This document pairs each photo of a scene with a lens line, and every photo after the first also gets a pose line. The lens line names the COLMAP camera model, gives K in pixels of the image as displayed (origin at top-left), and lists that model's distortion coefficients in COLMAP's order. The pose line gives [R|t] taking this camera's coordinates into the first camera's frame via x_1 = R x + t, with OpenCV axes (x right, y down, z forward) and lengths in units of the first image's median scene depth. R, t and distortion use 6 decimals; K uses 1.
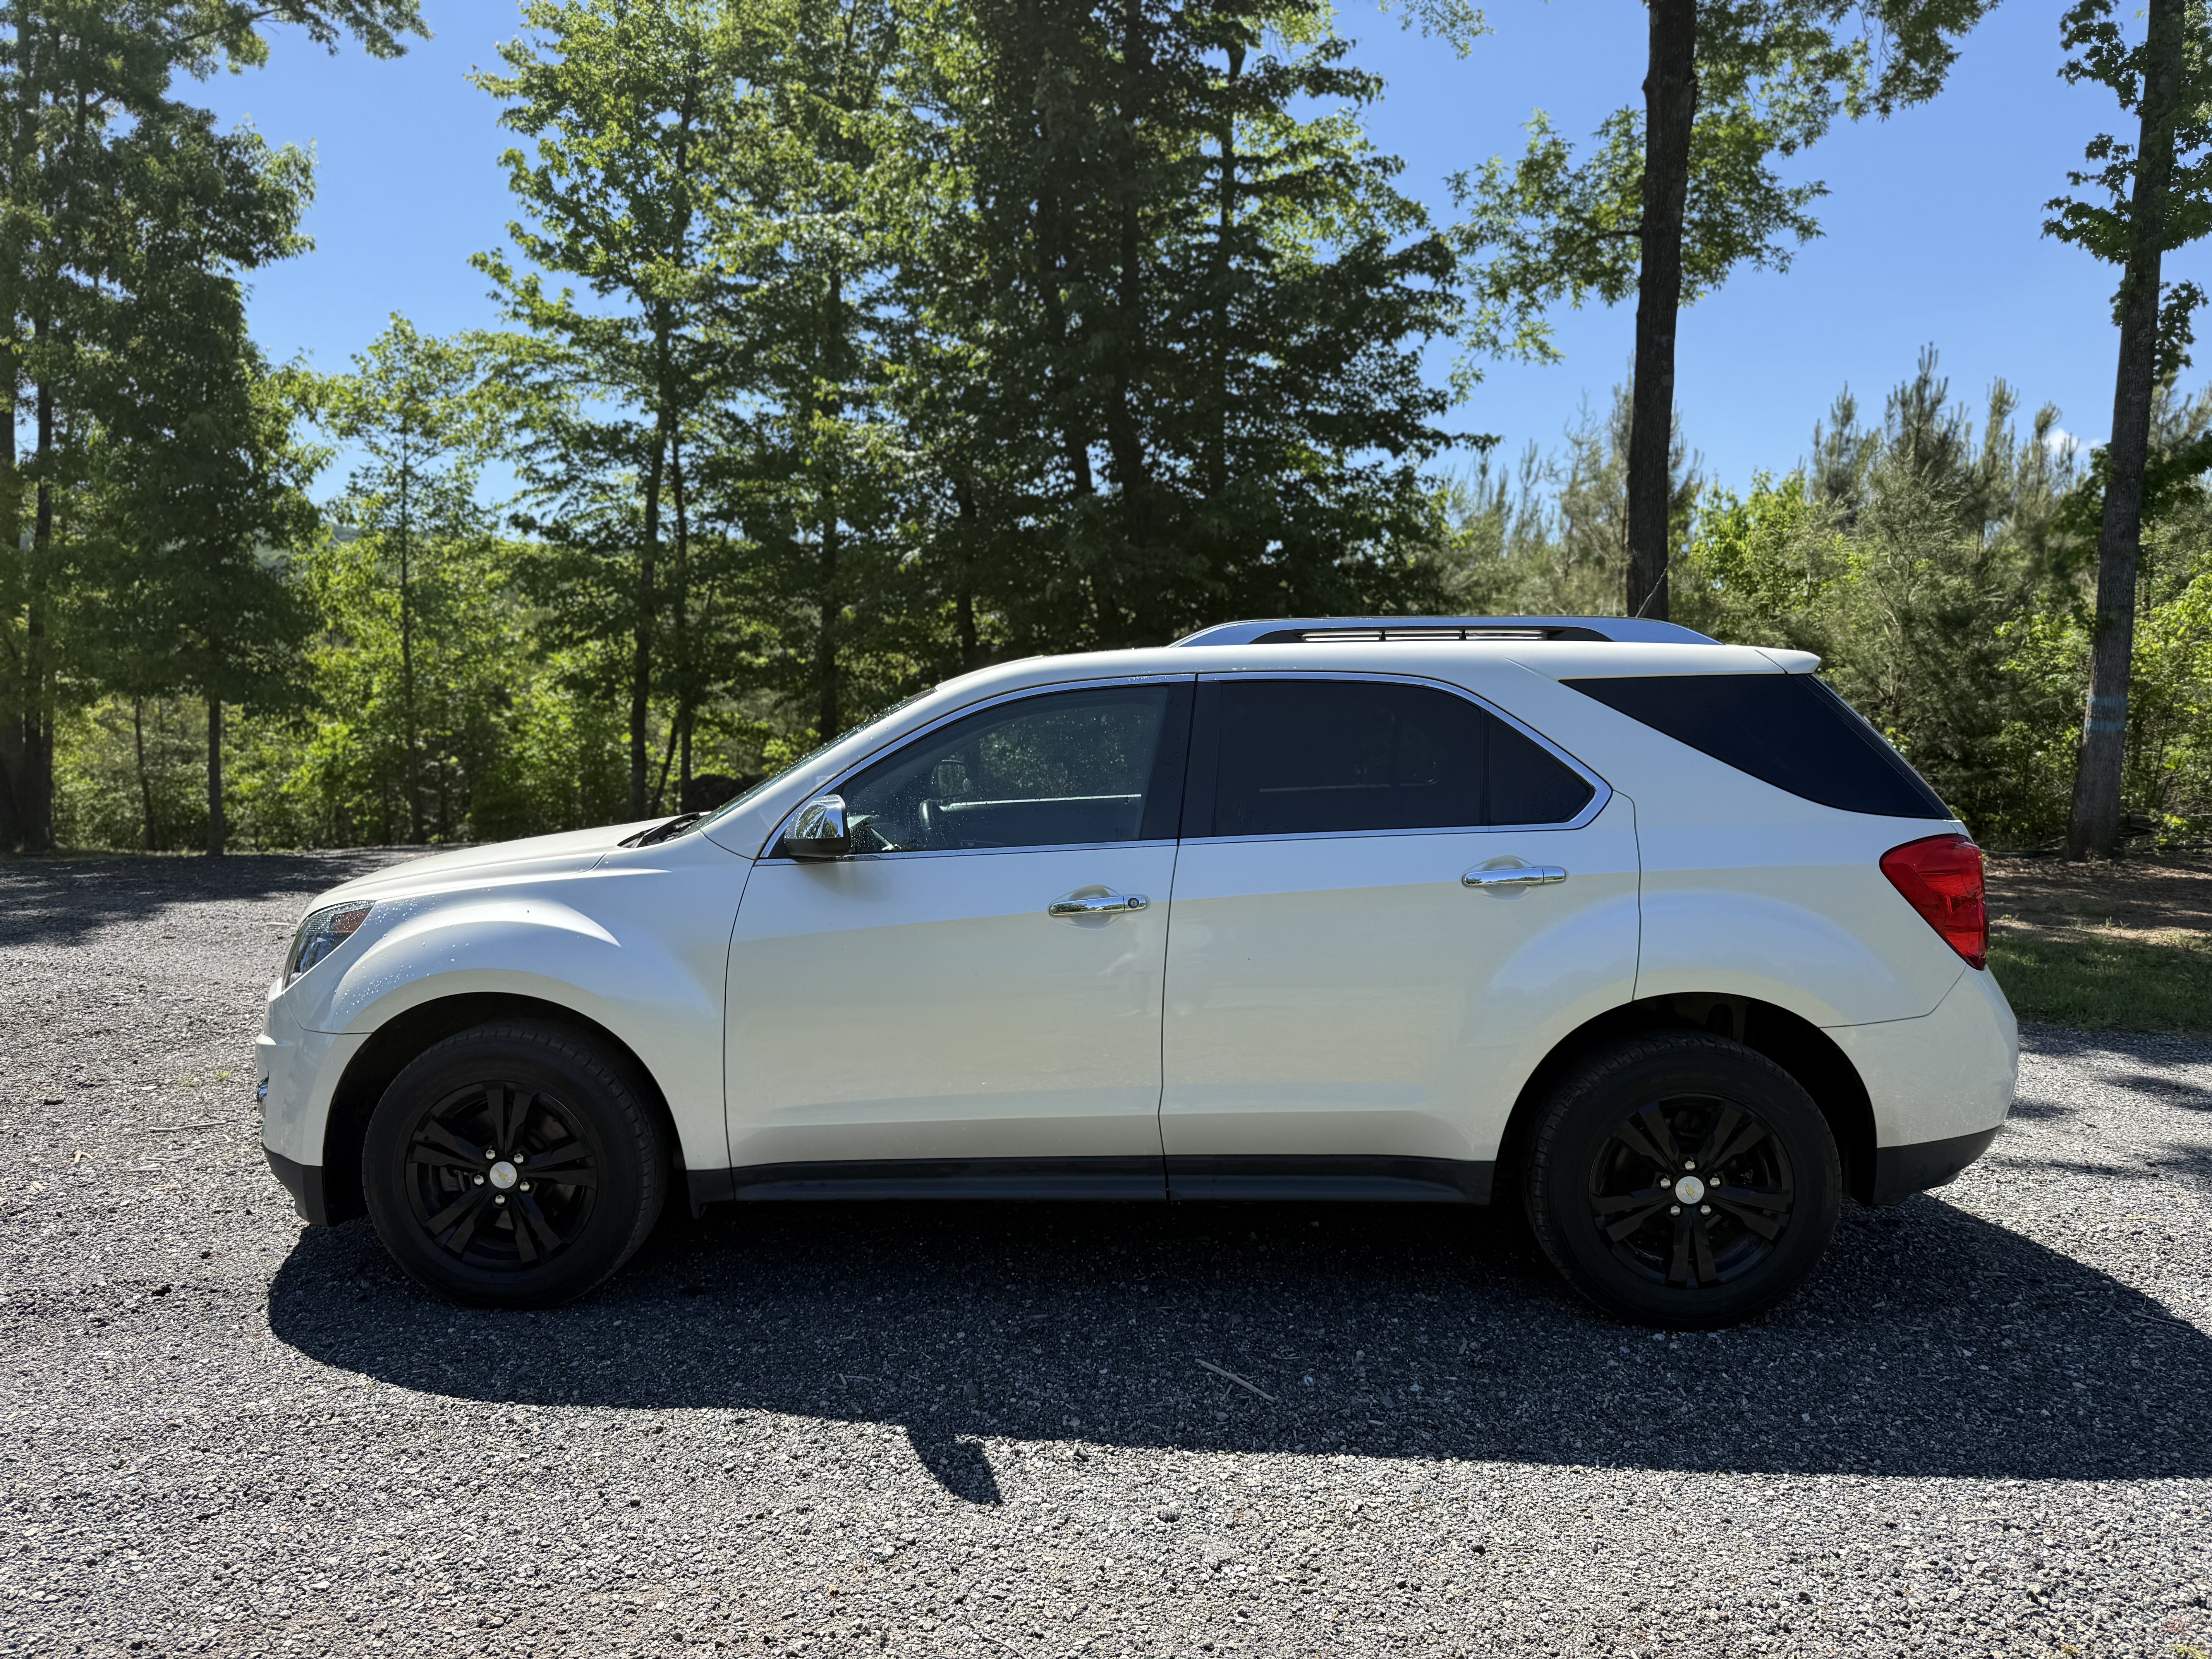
lens RADIAL K [[1522.3, 0, 1030.3], [0, 1522.3, 979.5], [0, 0, 1]] dist [0.020402, -0.023173]
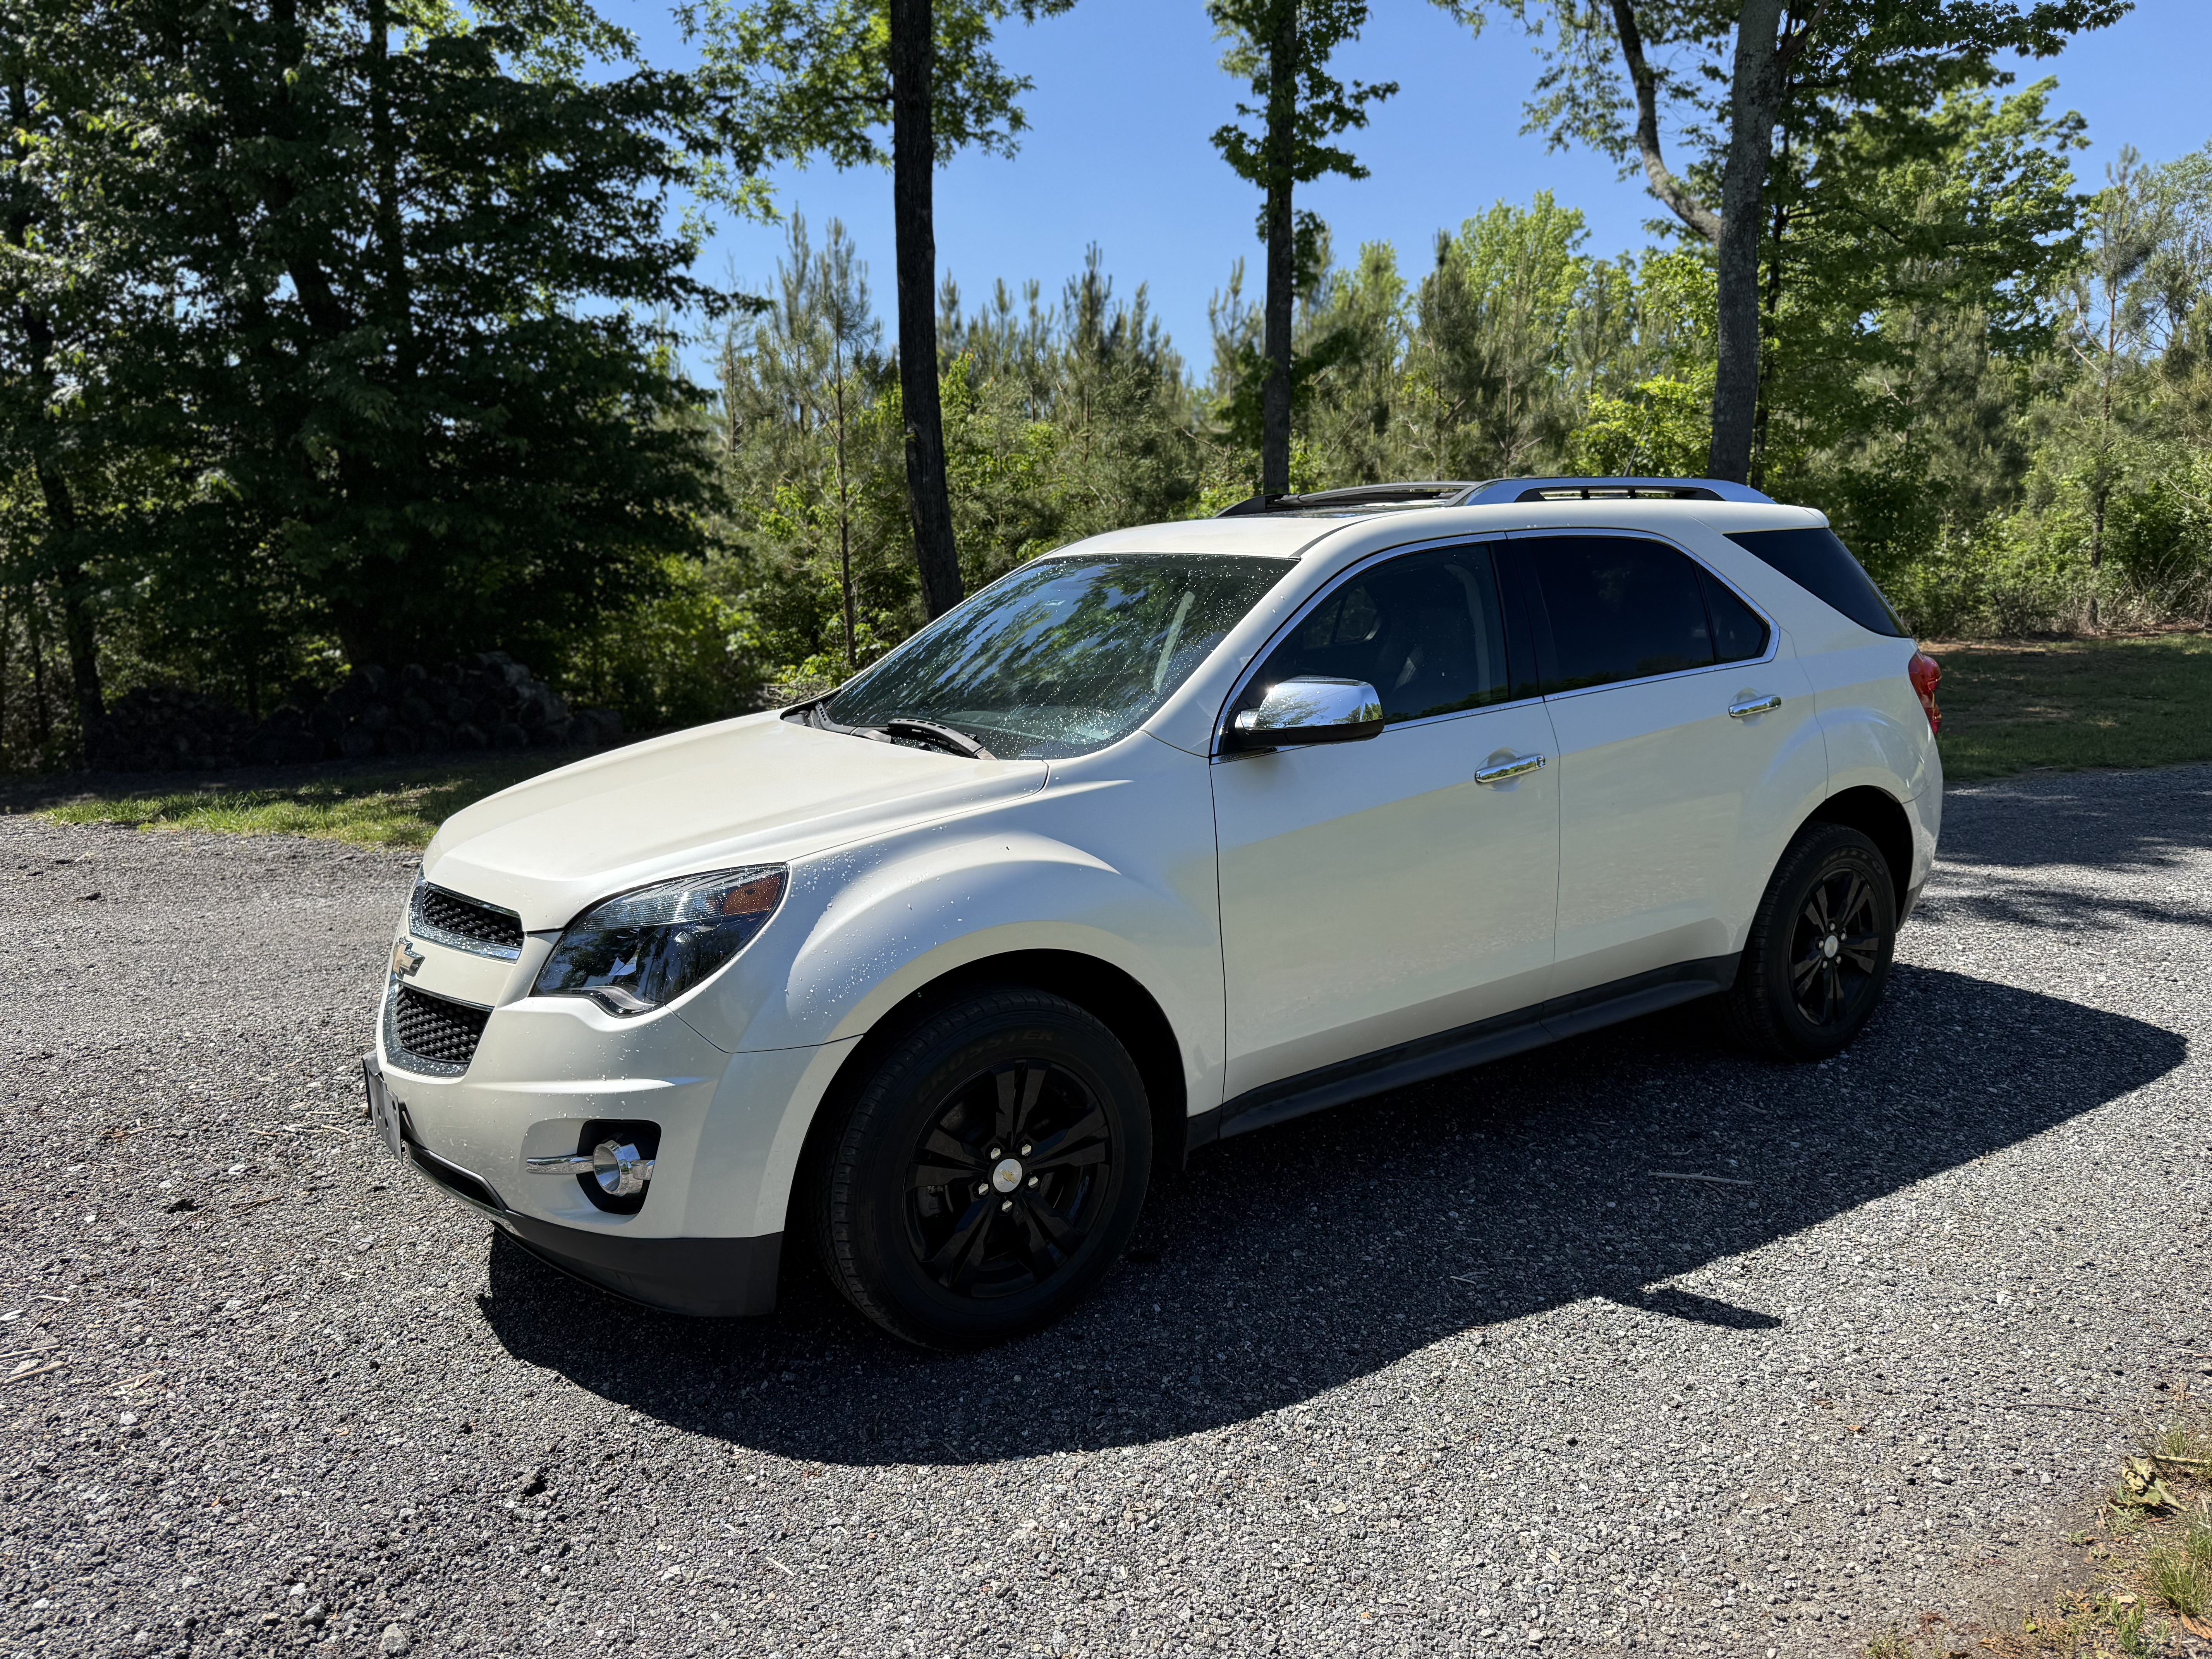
lens RADIAL K [[1522.3, 0, 1030.3], [0, 1522.3, 979.5], [0, 0, 1]] dist [0.020402, -0.023173]
pose [[0.803073, -0.175568, 0.569429, -0.217104], [0.129708, 0.984200, 0.120524, -0.019194], [-0.581593, -0.022930, 0.813157, 0.095505]]
